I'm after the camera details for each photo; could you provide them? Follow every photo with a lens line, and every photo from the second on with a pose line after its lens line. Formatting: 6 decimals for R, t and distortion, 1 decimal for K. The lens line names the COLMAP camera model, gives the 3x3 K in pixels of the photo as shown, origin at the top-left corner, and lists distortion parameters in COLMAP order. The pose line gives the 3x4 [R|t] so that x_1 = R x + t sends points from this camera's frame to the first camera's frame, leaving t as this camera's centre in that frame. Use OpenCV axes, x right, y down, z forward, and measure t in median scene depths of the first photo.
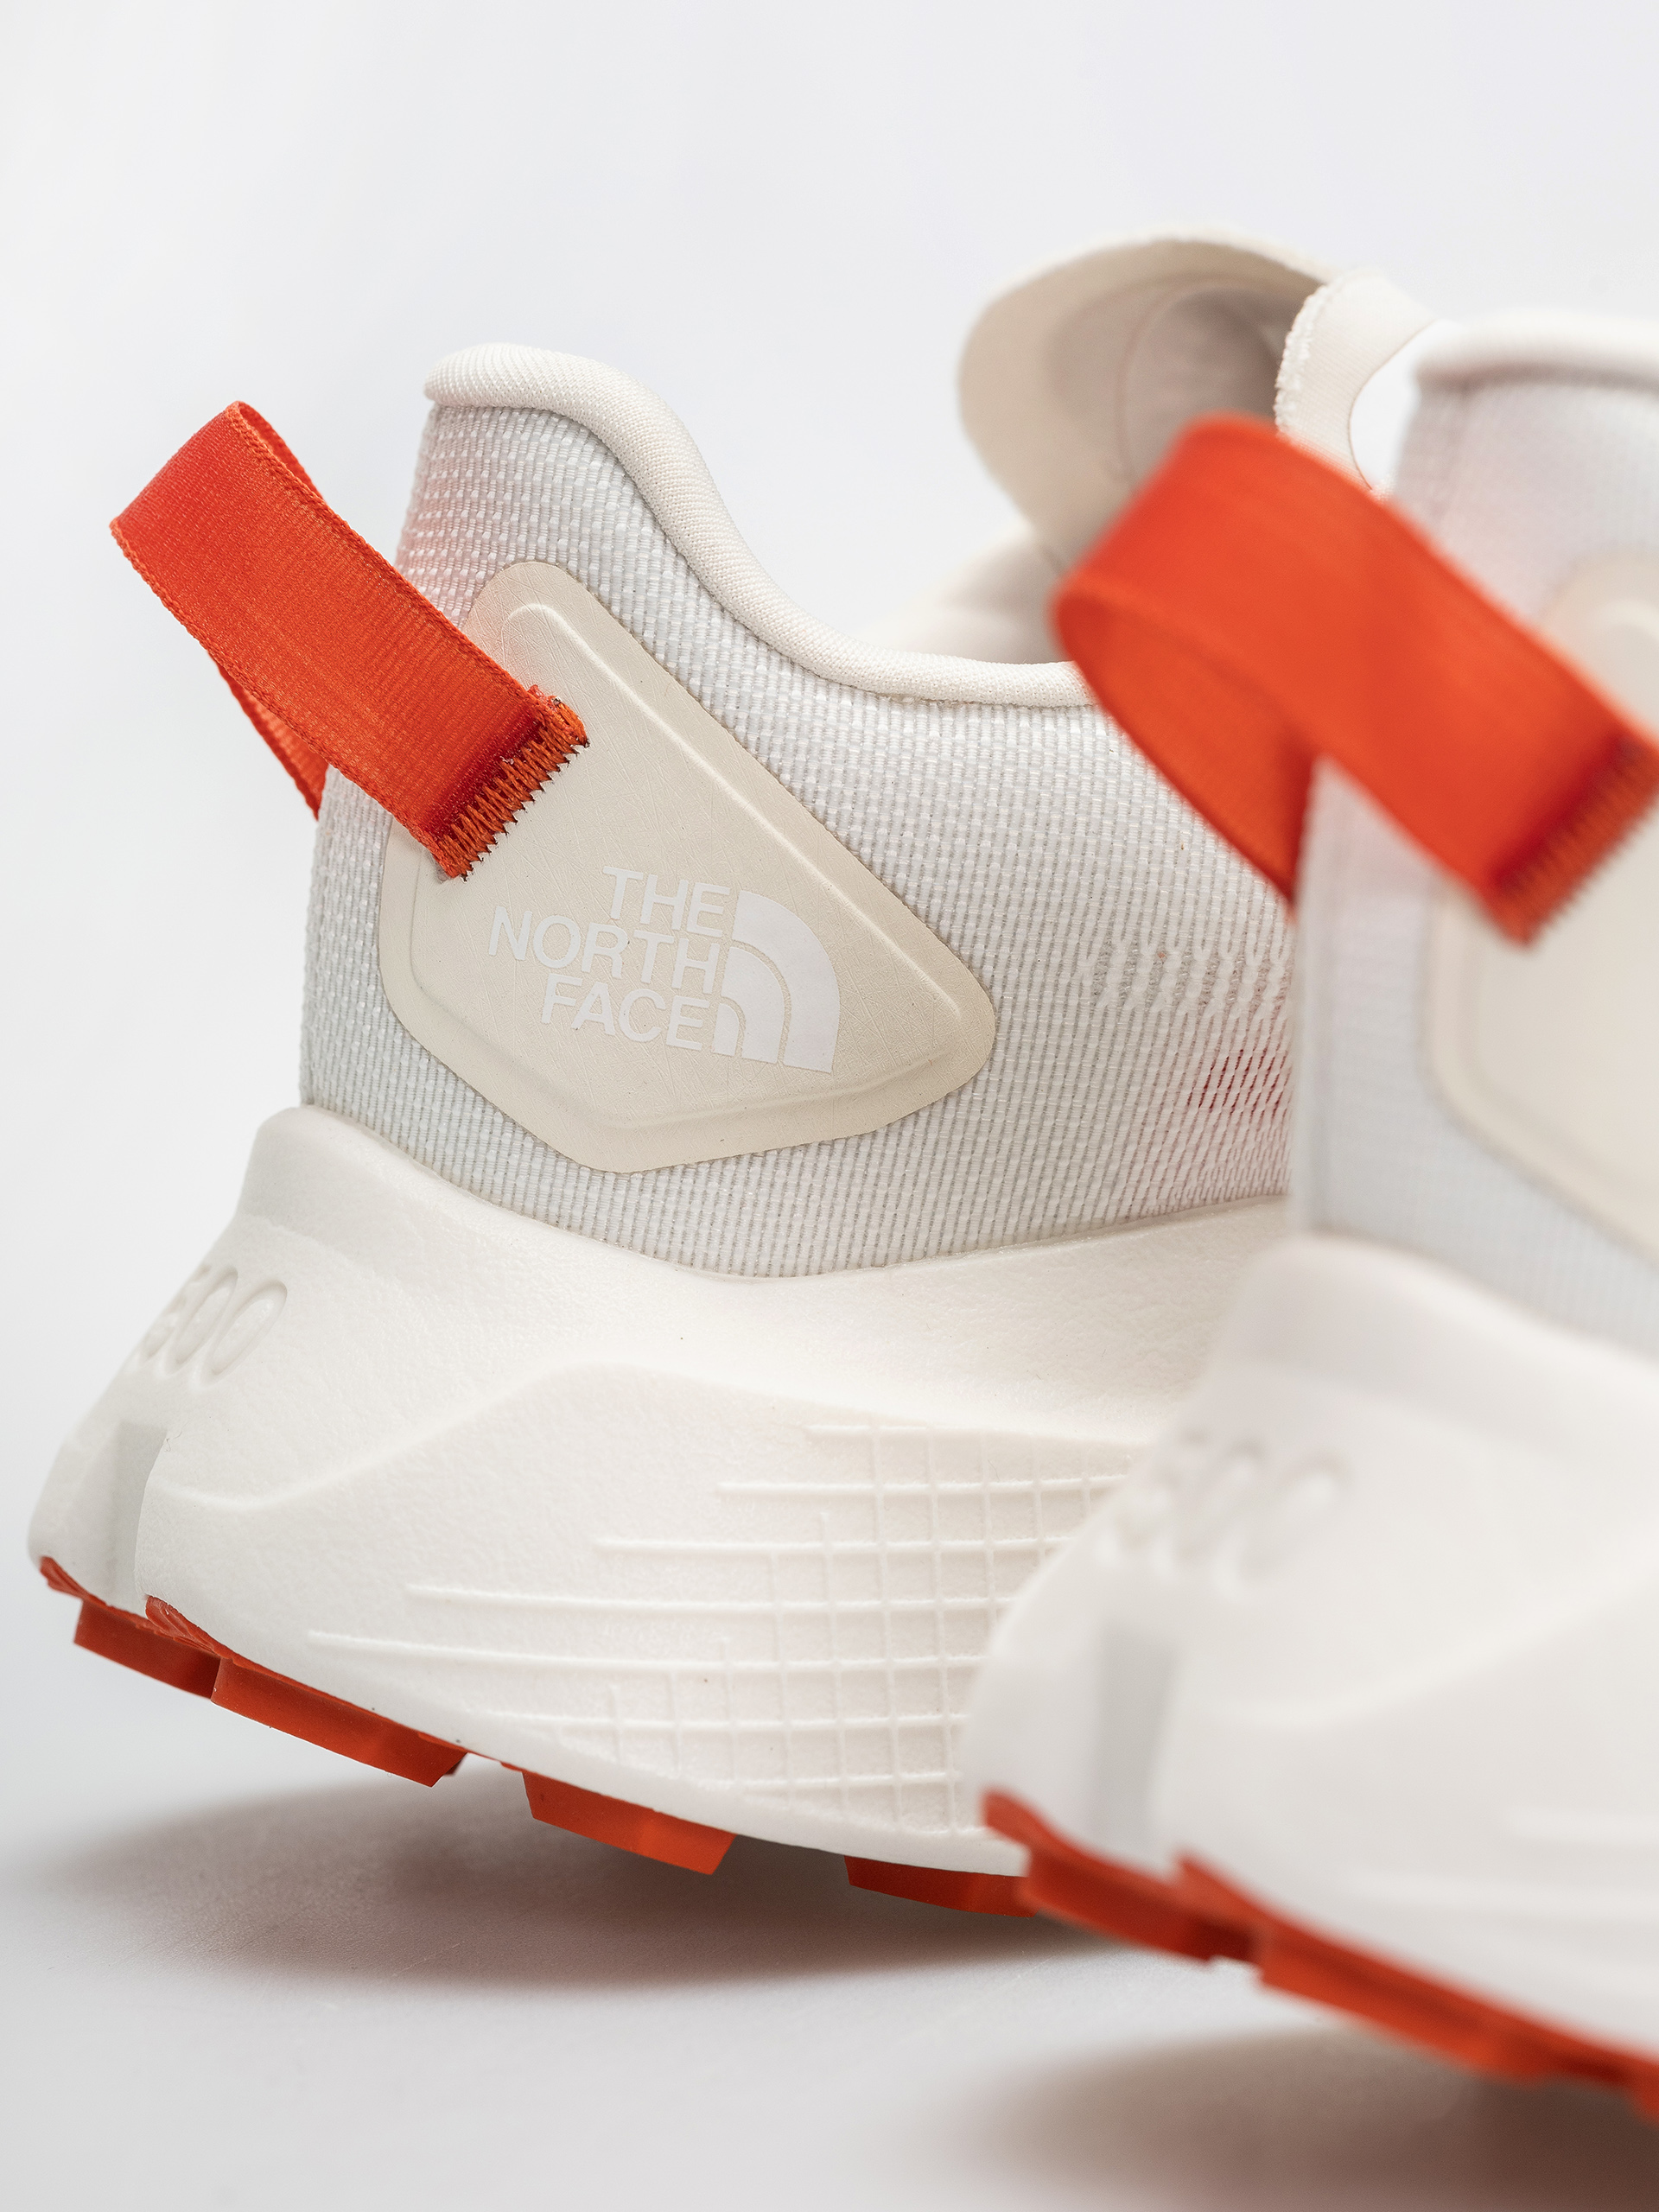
lens RADIAL K [[7099.8, 0, 829.5], [0, 7099.8, 1106.0], [0, 0, 1]] dist [0.069750, 0.527885]
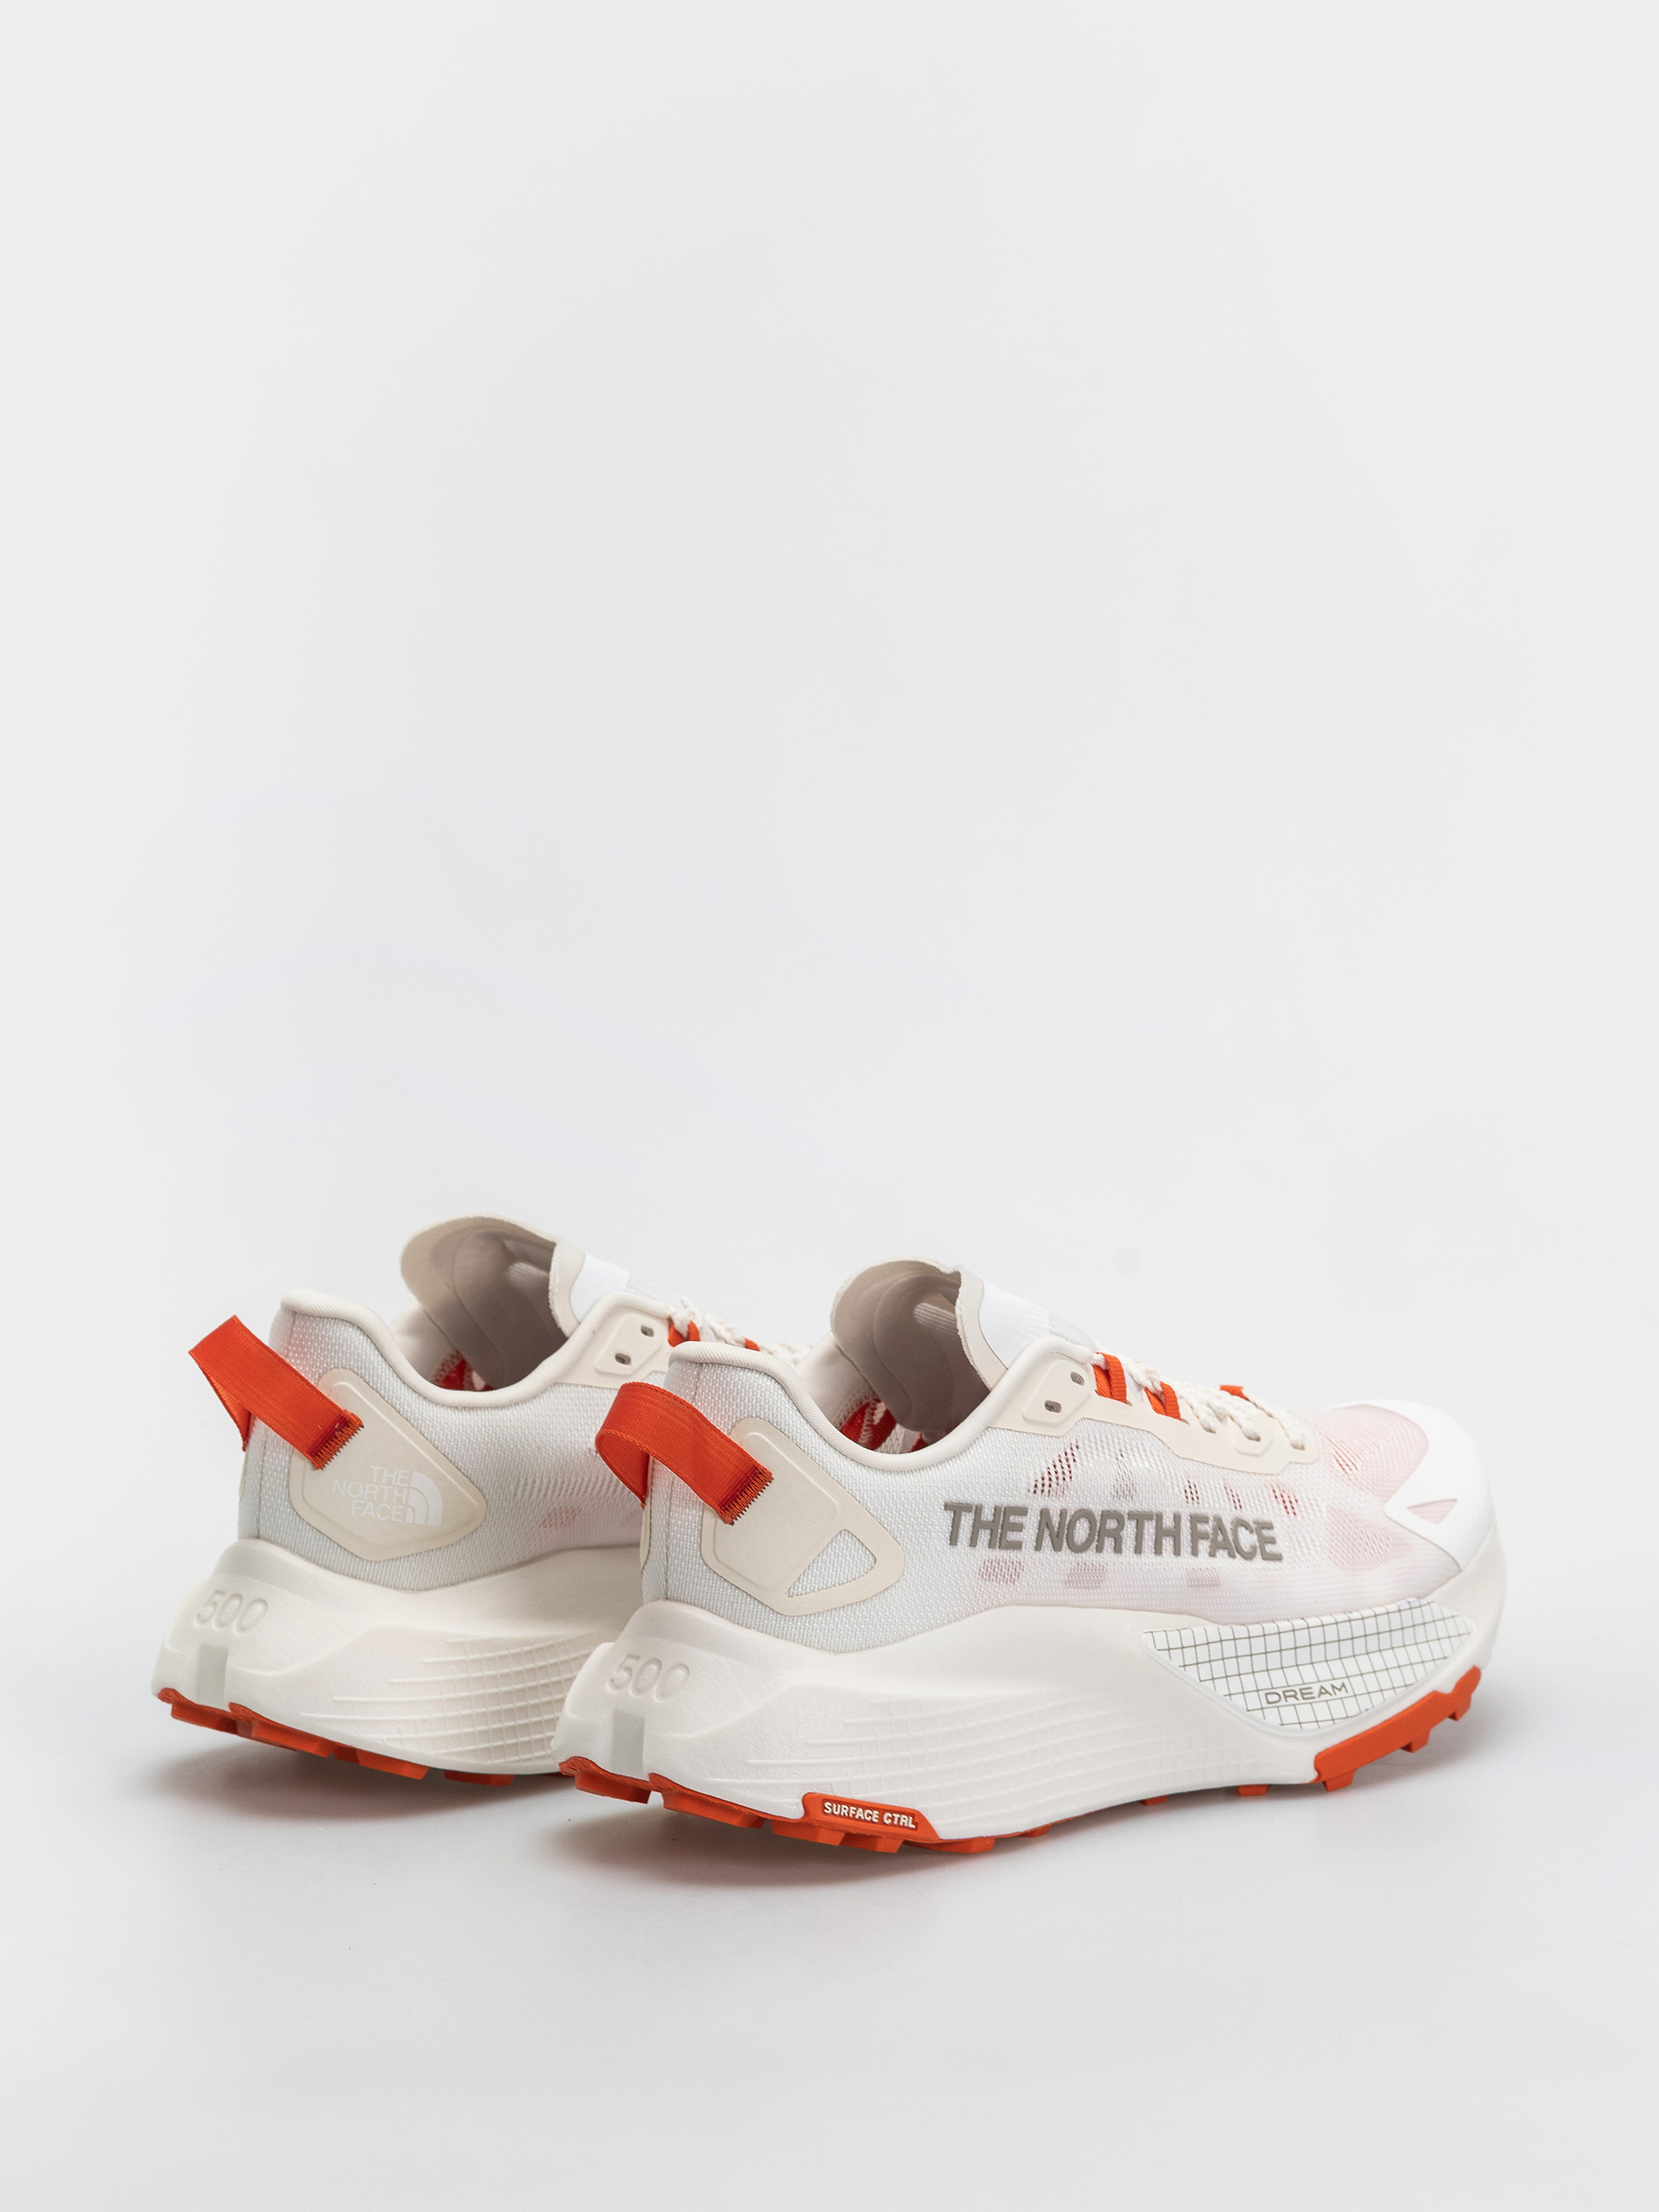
lens RADIAL K [[7099.8, 0, 829.5], [0, 7099.8, 1106.0], [0, 0, 1]] dist [0.069750, 0.527885]
pose [[0.949855, -0.034153, 0.310819, -0.819534], [0.020884, 0.998727, 0.045920, -0.336388], [-0.311992, -0.037126, 0.949359, -2.076988]]
